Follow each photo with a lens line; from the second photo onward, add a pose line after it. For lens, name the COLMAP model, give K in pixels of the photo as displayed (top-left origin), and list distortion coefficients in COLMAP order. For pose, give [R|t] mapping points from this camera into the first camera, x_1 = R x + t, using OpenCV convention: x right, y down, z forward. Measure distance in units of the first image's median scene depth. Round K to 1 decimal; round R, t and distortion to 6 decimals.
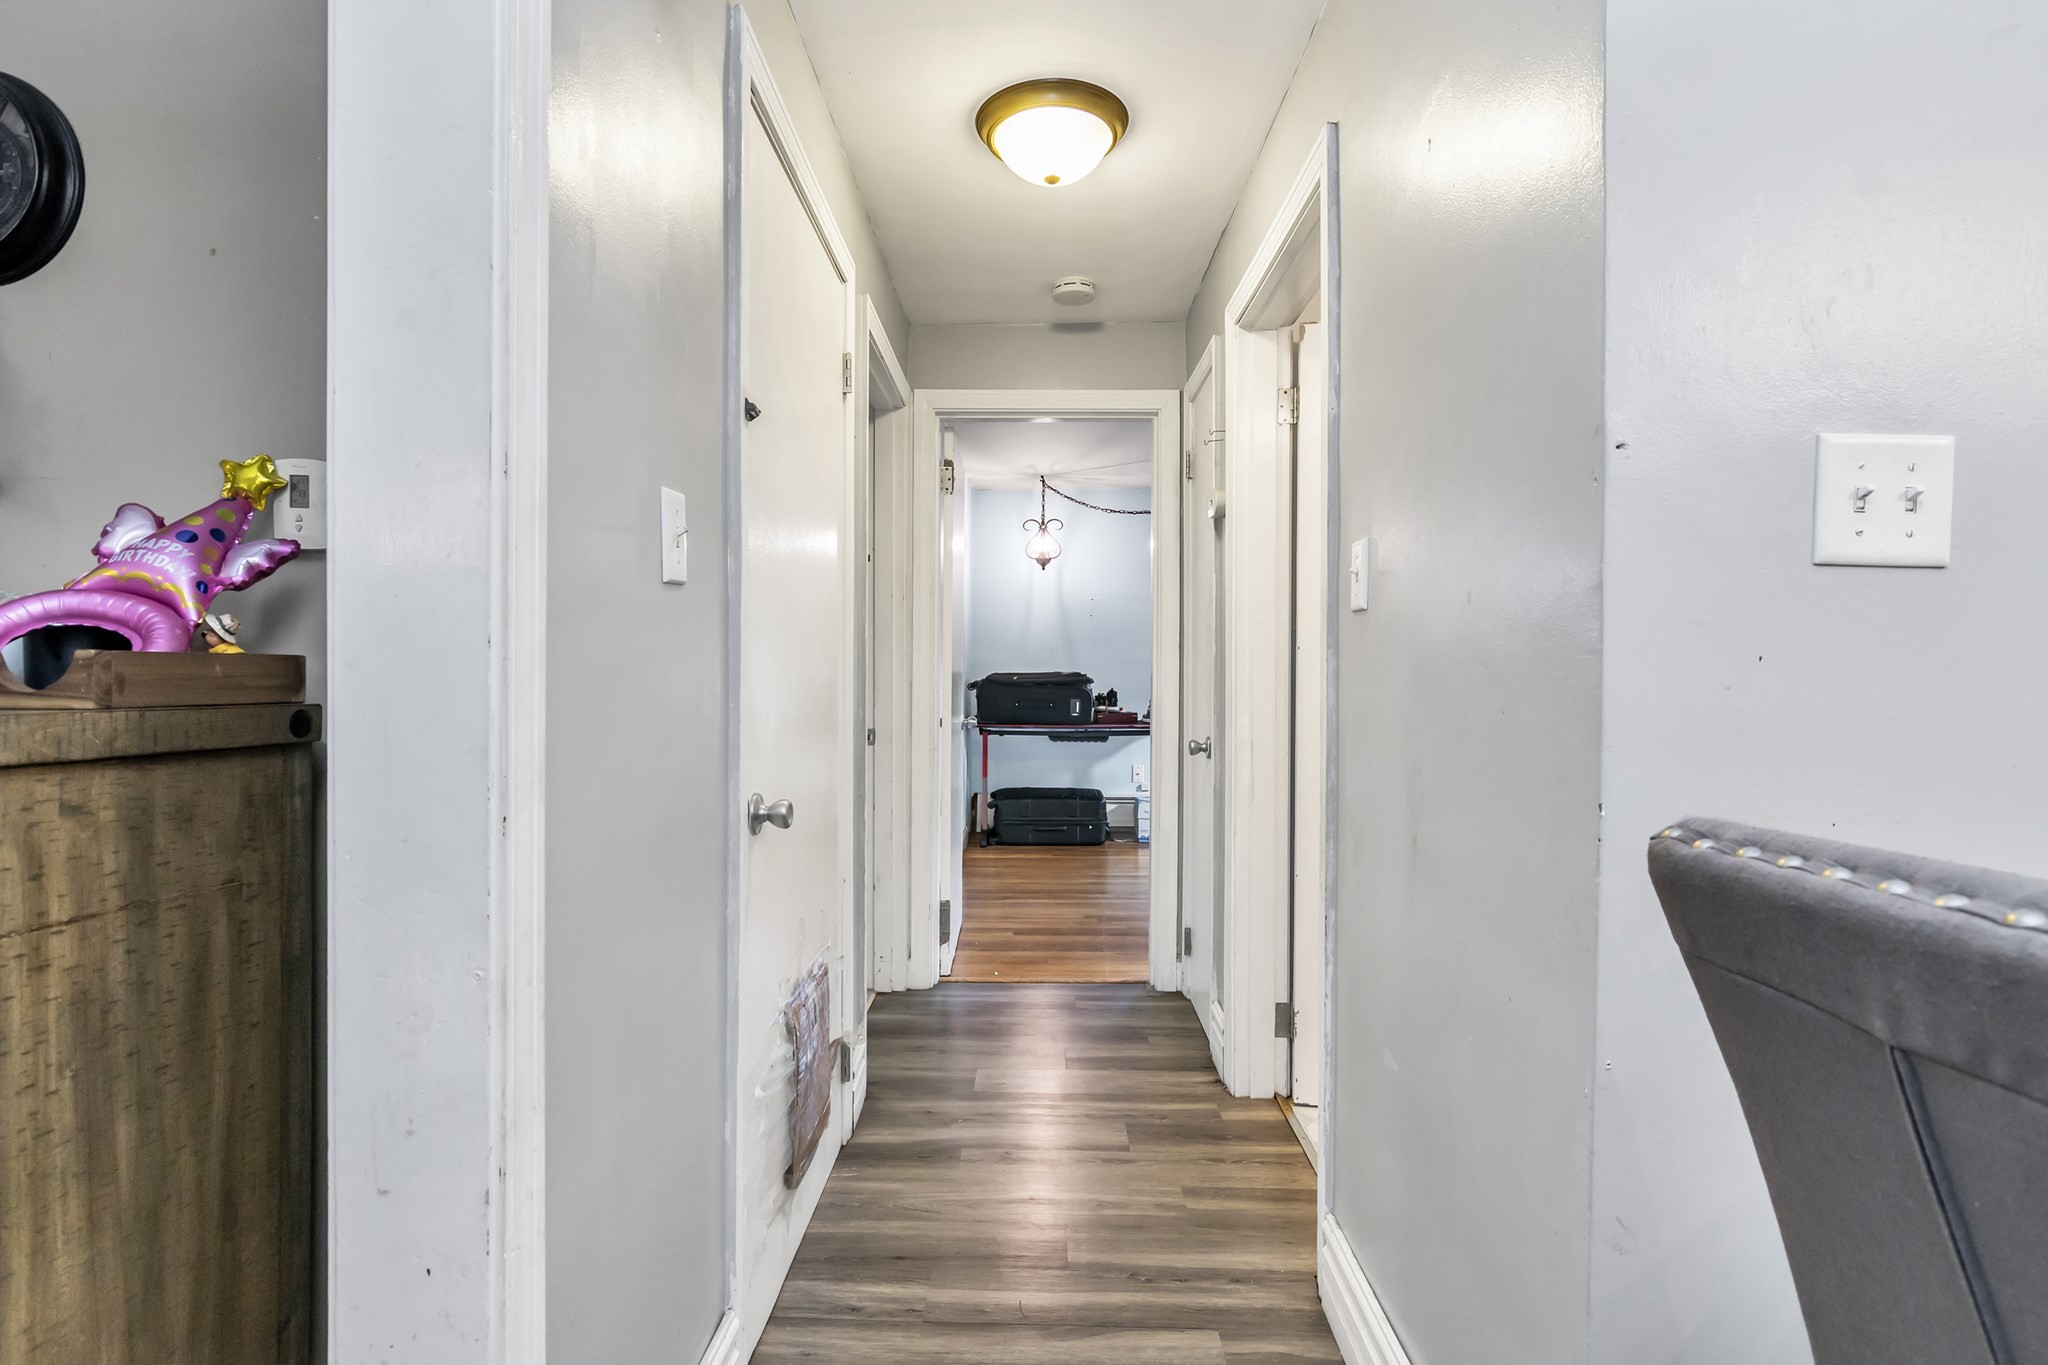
lens RADIAL K [[996.0, 0, 1026.3], [0, 996.0, 683.9], [0, 0, 1]] dist [0.000279, 0.001212]
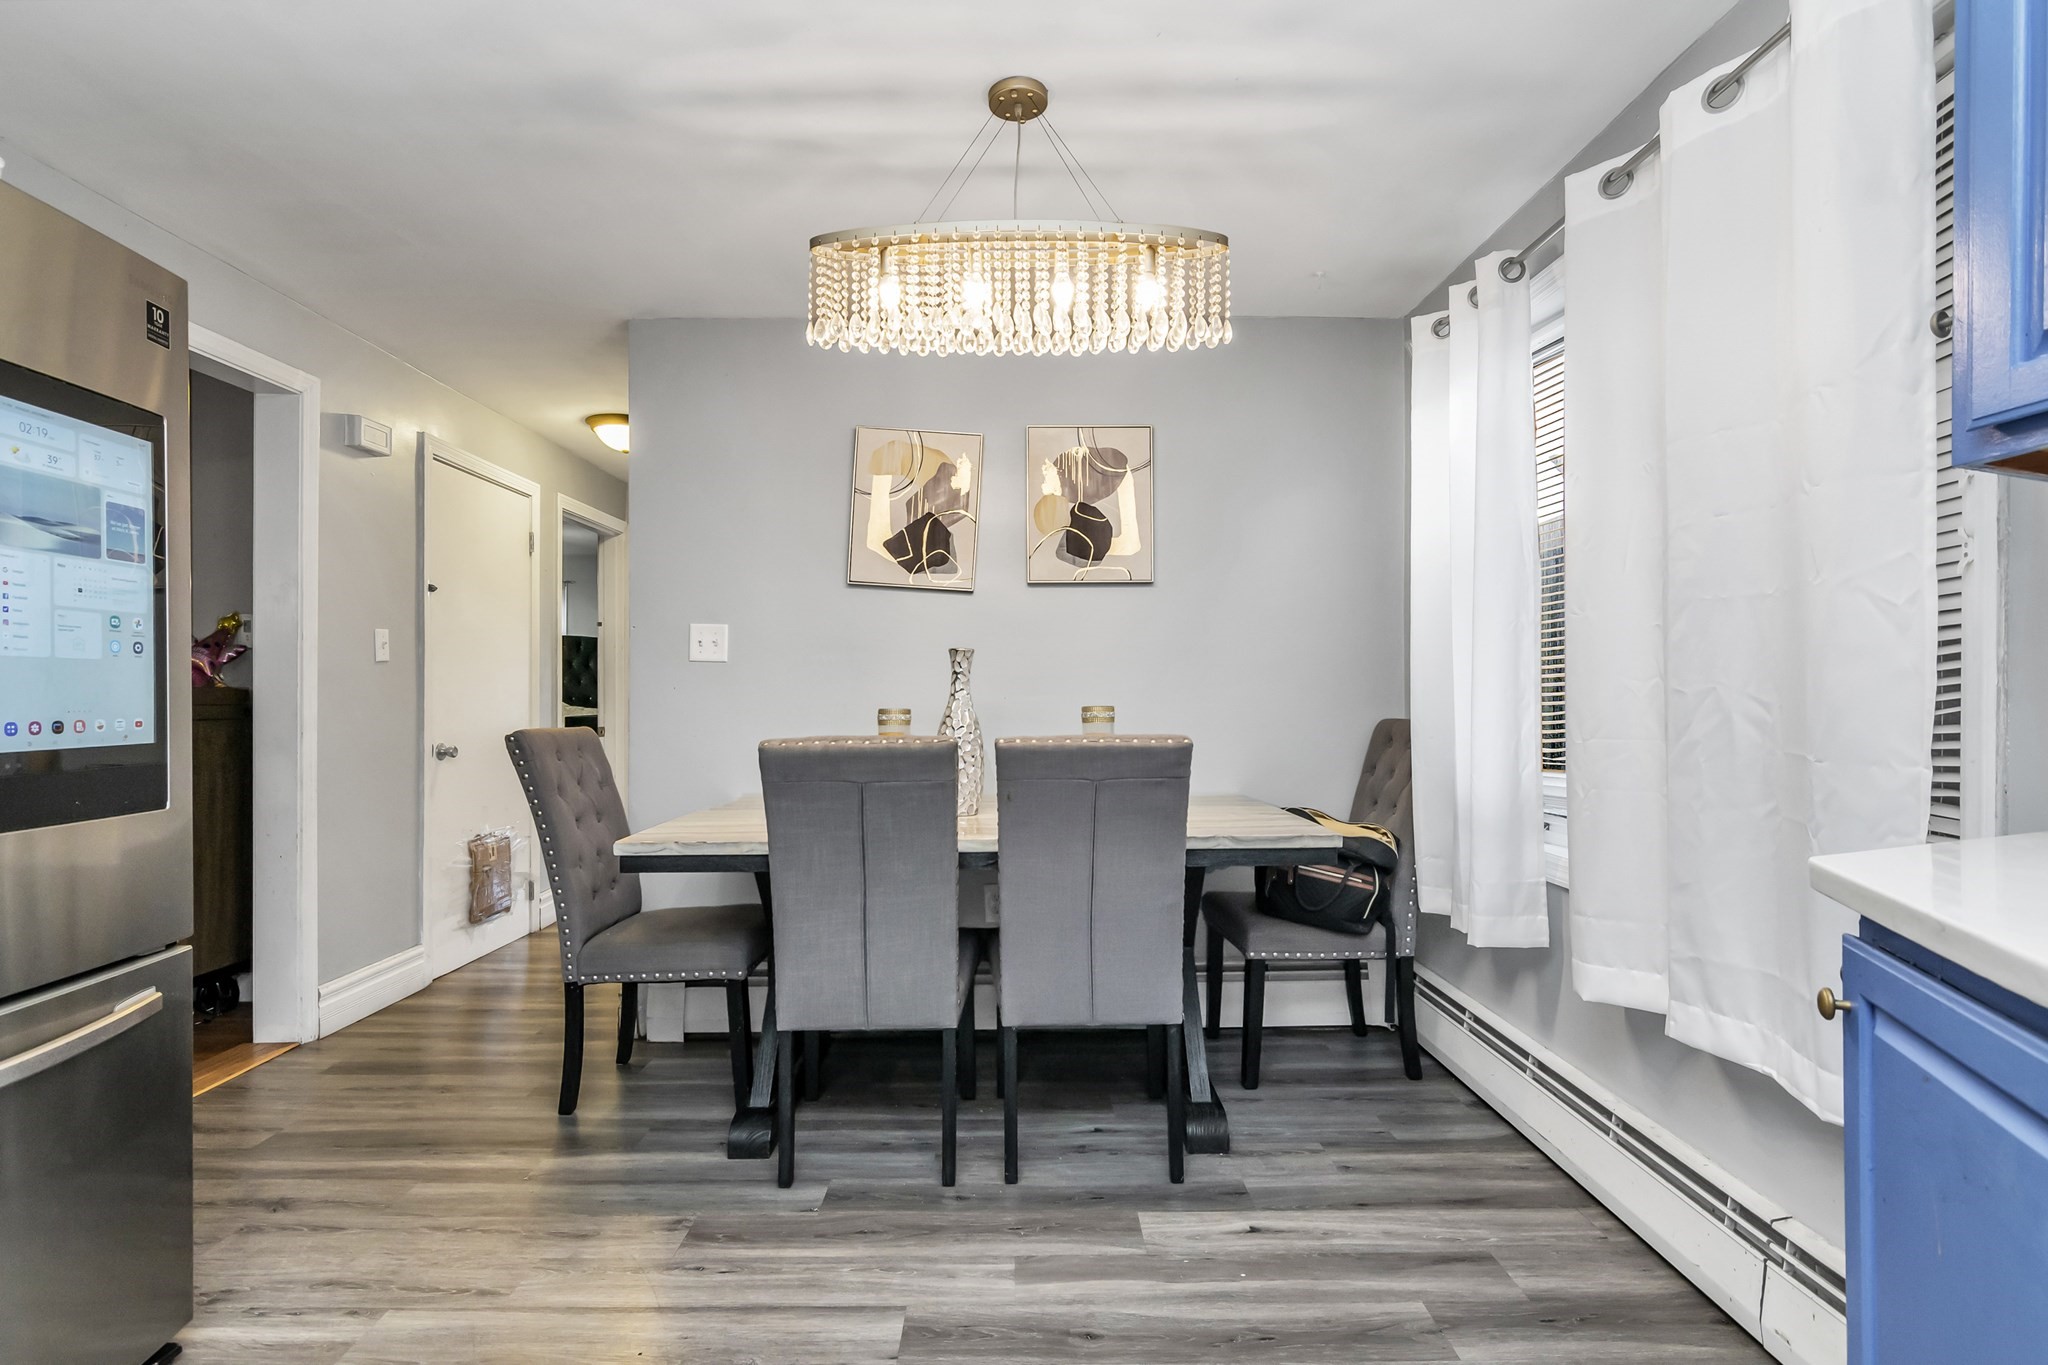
lens RADIAL K [[996.0, 0, 1027.9], [0, 996.0, 690.6], [0, 0, 1]] dist [0.000279, 0.001212]
pose [[0.999623, -0.004713, 0.027052, 1.859595], [0.004989, 0.999936, -0.010143, 0.023315], [-0.027003, 0.010274, 0.999583, -2.489301]]
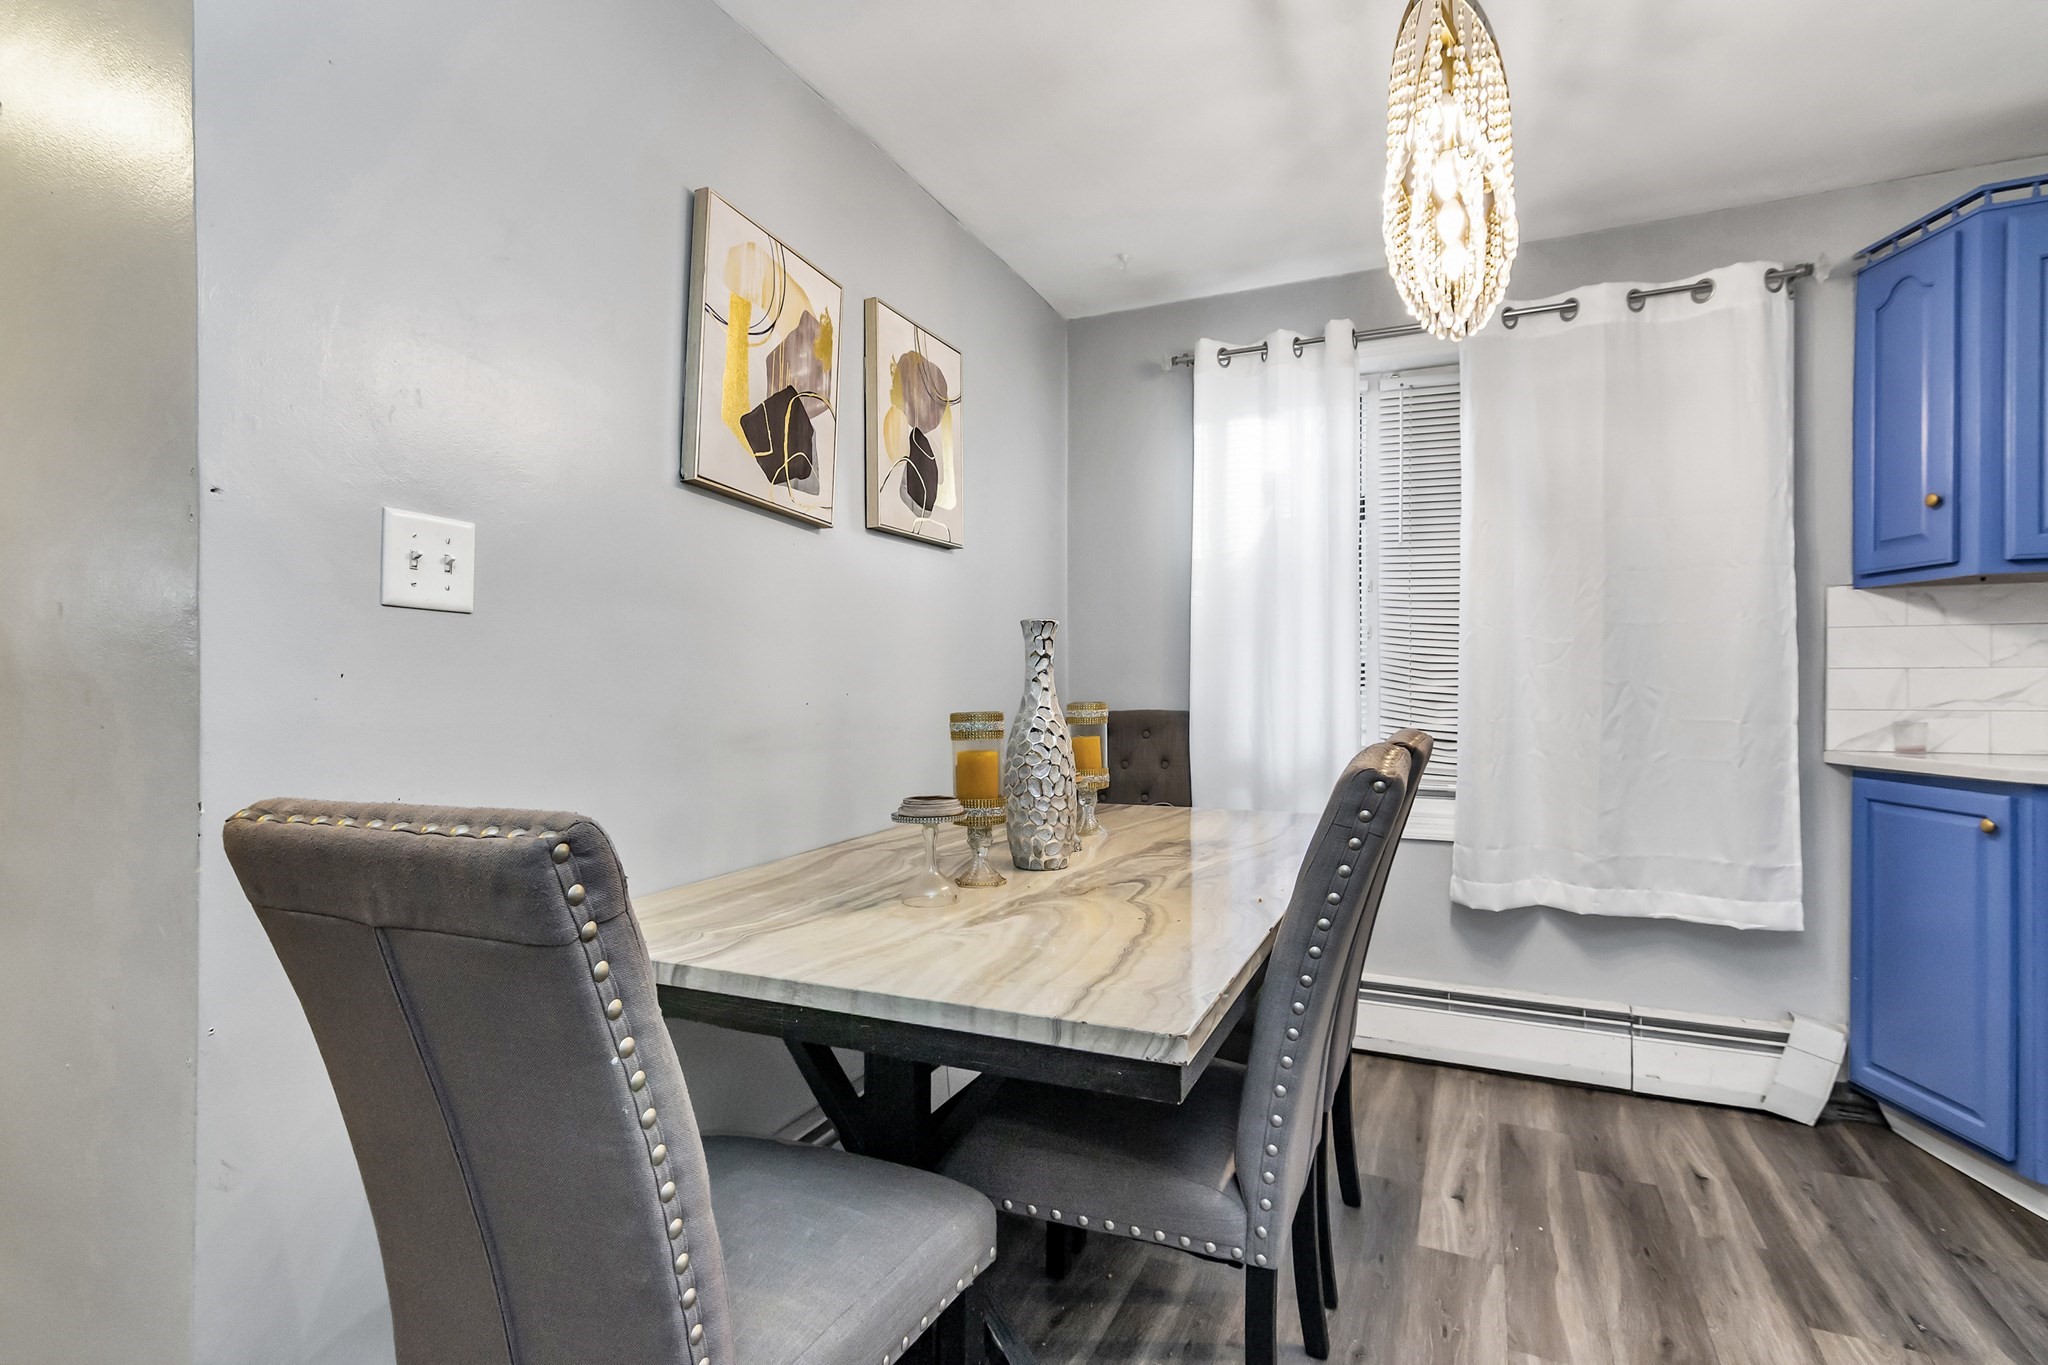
lens RADIAL K [[996.0, 0, 1011.7], [0, 996.0, 687.8], [0, 0, 1]] dist [0.000279, 0.001212]
pose [[0.406927, -0.007036, 0.913433, -0.083551], [0.013421, 0.999908, 0.001723, -0.000292], [-0.913362, 0.011558, 0.406984, -0.309039]]
